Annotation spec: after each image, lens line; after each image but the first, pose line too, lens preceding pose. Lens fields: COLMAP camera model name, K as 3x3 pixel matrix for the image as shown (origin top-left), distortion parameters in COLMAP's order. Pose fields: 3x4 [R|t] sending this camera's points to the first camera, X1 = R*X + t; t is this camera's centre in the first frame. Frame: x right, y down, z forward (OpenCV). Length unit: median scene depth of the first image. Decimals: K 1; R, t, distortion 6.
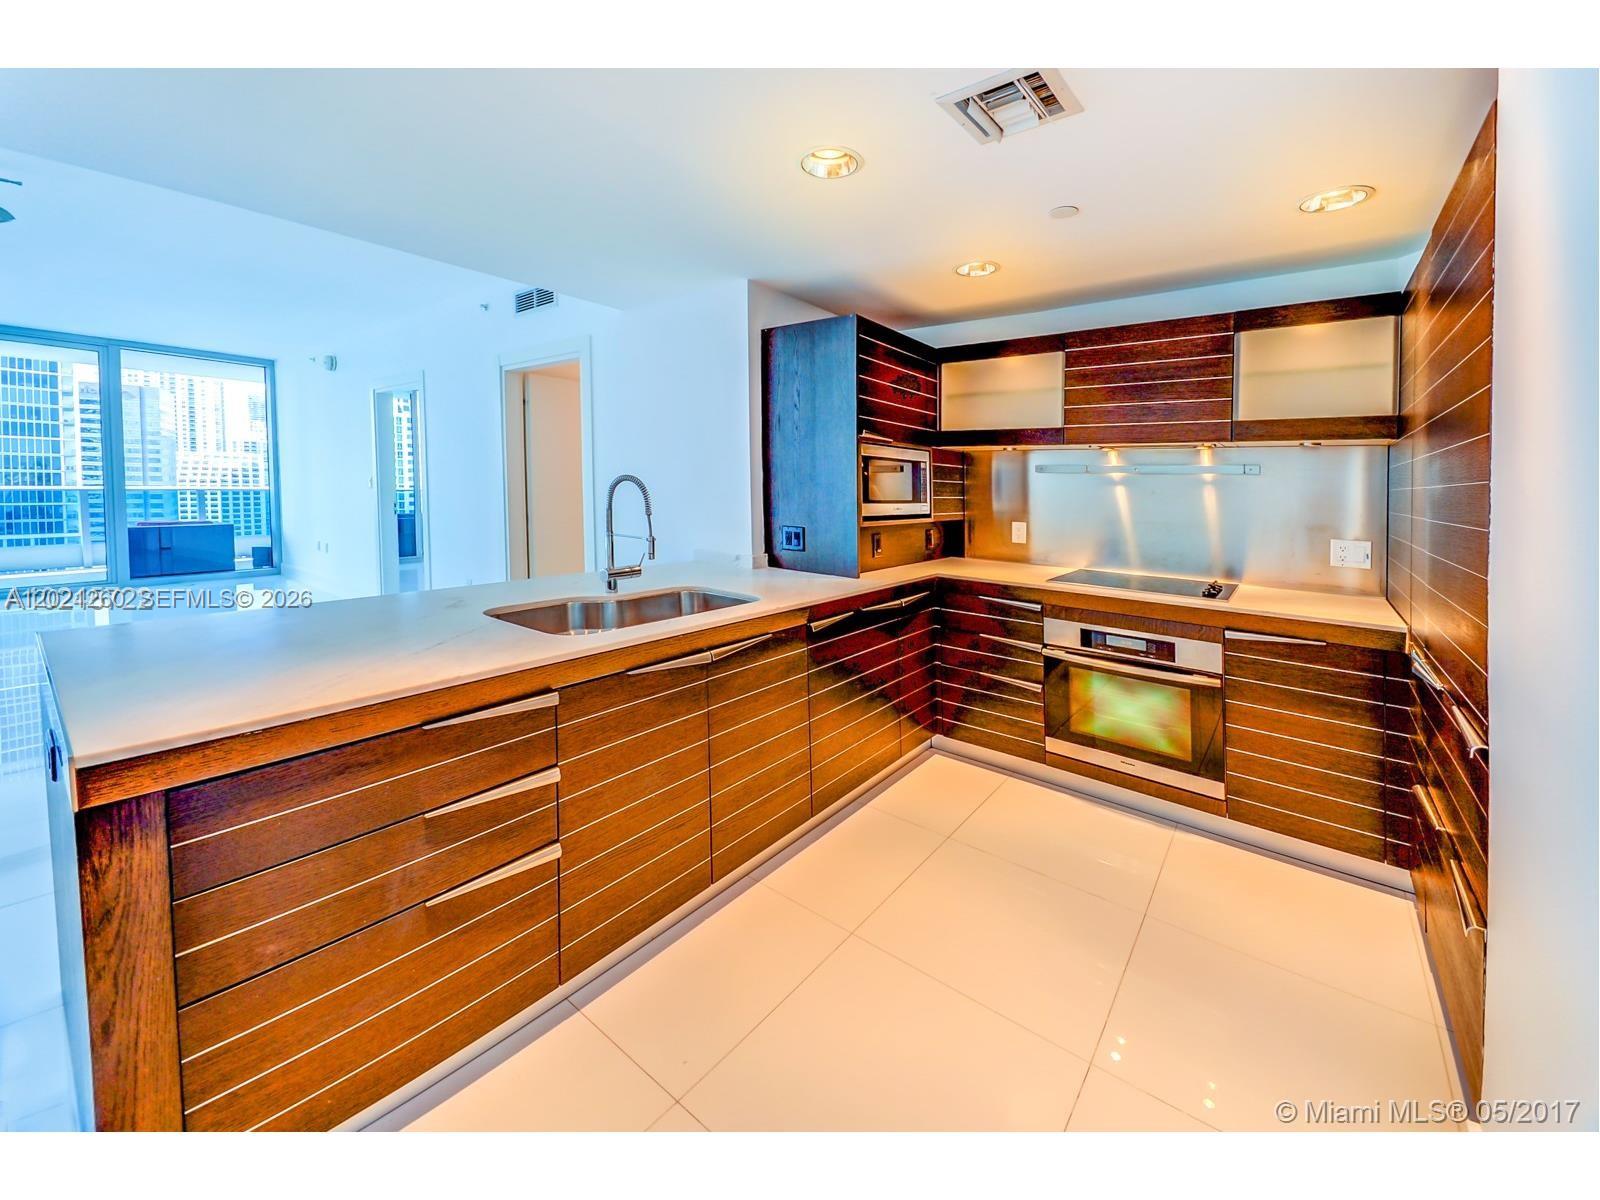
lens RADIAL K [[637.0, 0, 831.9], [0, 637.0, 524.0], [0, 0, 1]] dist [-0.001642, -0.000050]
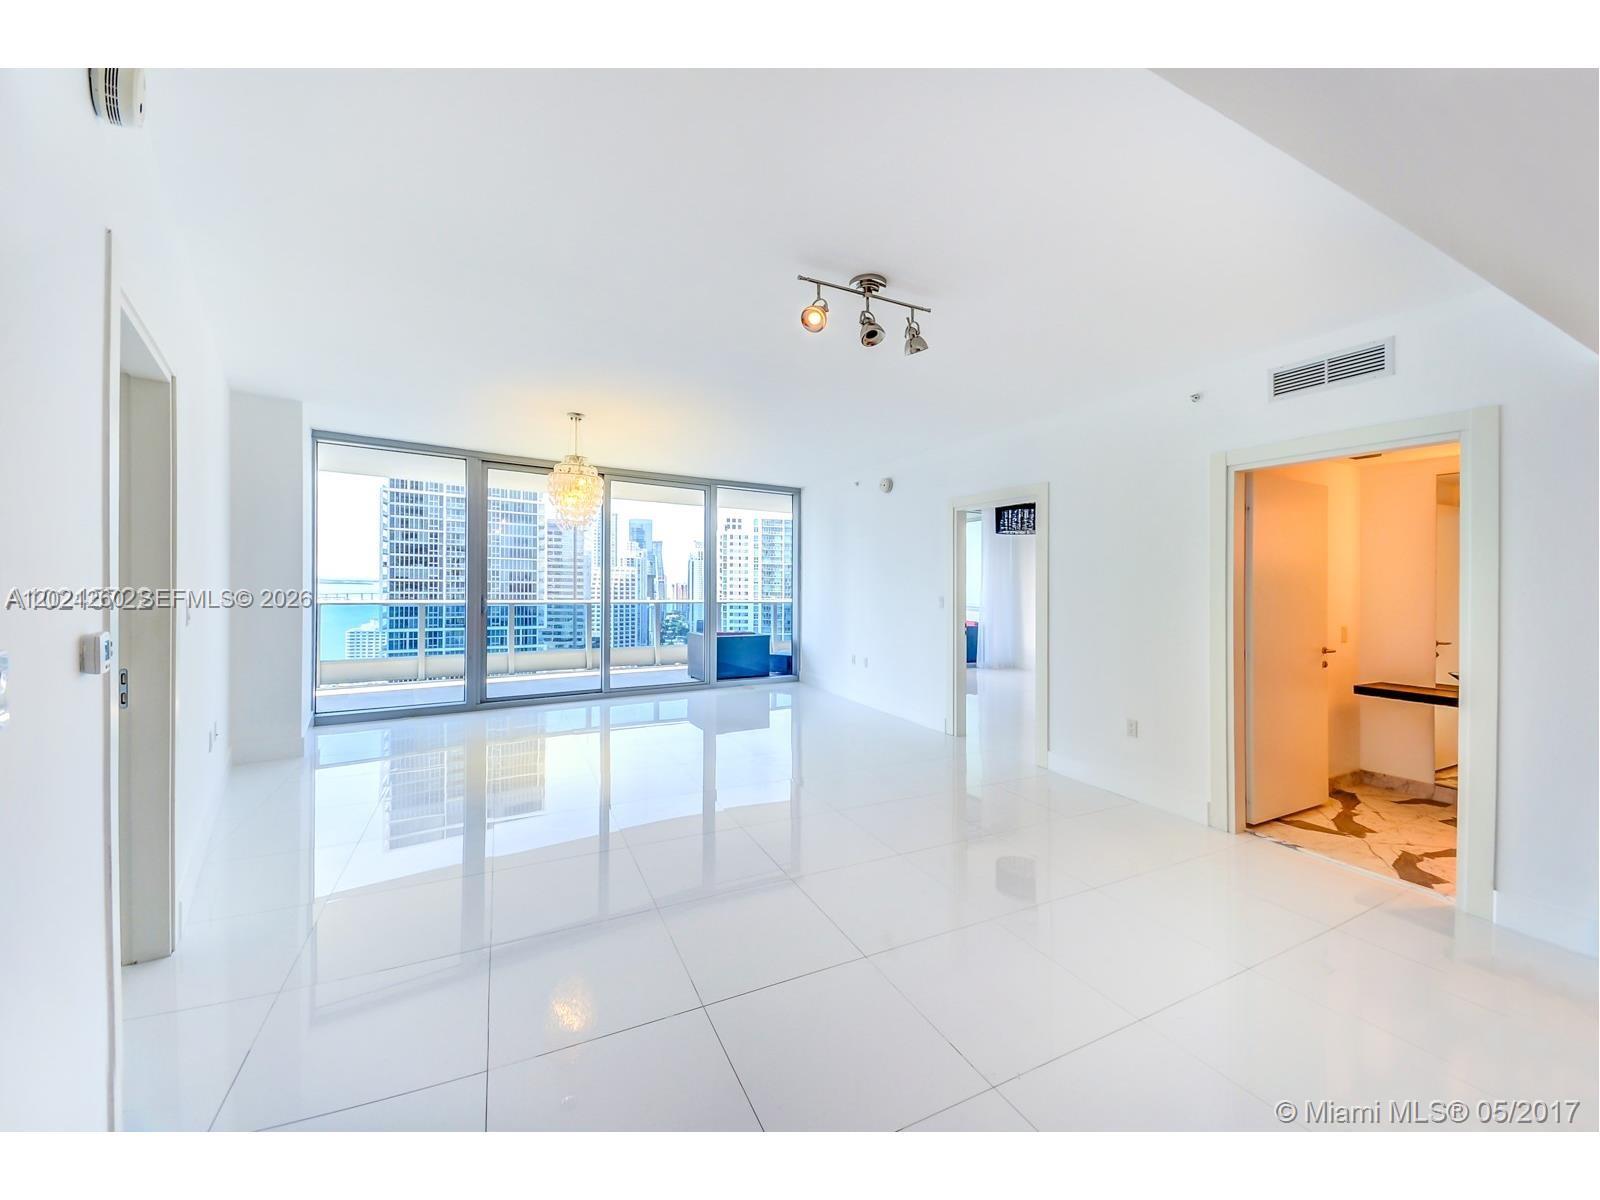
lens RADIAL K [[637.0, 0, 803.4], [0, 637.0, 618.2], [0, 0, 1]] dist [-0.001642, -0.000050]
pose [[0.889844, 0.019775, -0.455835, -0.858952], [-0.028813, 0.999502, -0.012887, -0.037727], [0.455353, 0.024602, 0.889971, 0.041946]]
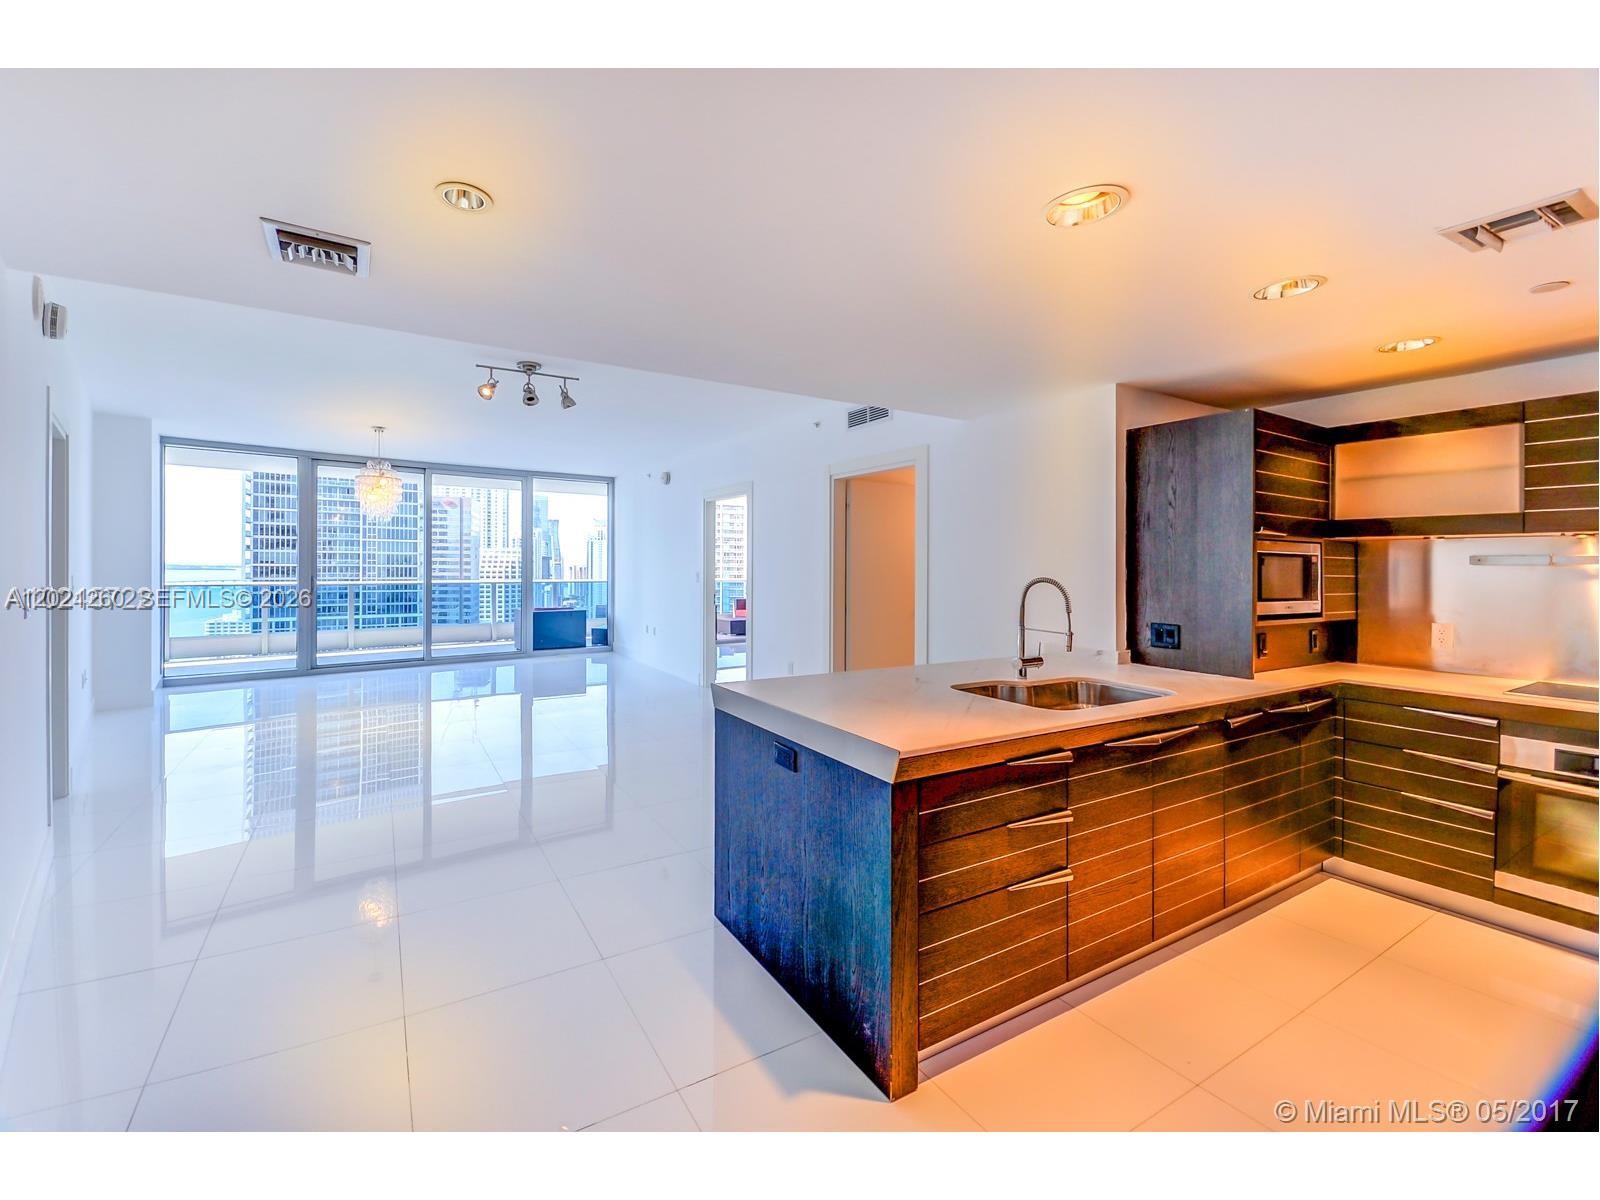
lens RADIAL K [[691.3, 0, 748.6], [0, 691.3, 595.5], [0, 0, 1]] dist [-0.012365, -0.002120]
pose [[0.910540, 0.005346, -0.413387, -0.204280], [-0.016406, 0.999596, -0.023208, -0.004219], [0.413096, 0.027914, 0.910259, -0.247049]]
